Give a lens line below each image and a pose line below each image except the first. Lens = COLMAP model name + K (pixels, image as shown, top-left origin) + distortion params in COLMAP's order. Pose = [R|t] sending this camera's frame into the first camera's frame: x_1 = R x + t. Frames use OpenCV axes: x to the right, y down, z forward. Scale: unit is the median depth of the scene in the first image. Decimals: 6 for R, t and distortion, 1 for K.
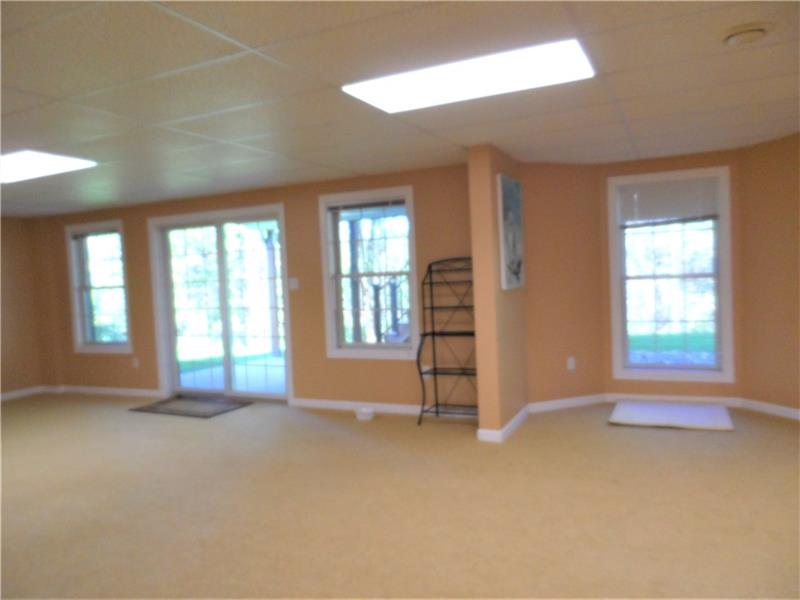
lens RADIAL K [[600.6, 0, 400.0], [0, 600.6, 300.0], [0, 0, 1]] dist [0.002112, -0.001548]
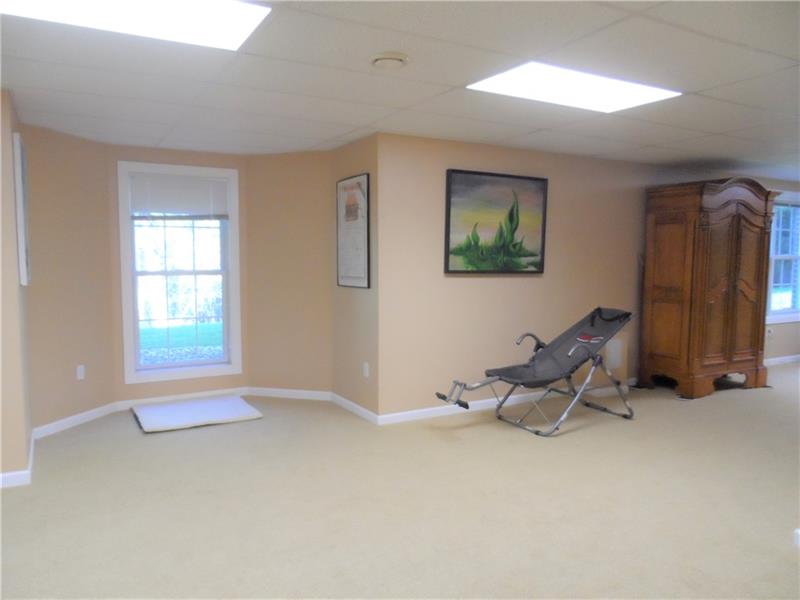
lens RADIAL K [[600.6, 0, 400.0], [0, 600.6, 300.0], [0, 0, 1]] dist [0.002112, -0.001548]
pose [[0.577497, -0.015518, 0.816245, -0.151534], [0.011459, 0.999875, 0.010902, -0.001359], [-0.816312, 0.003057, 0.577603, 0.145014]]
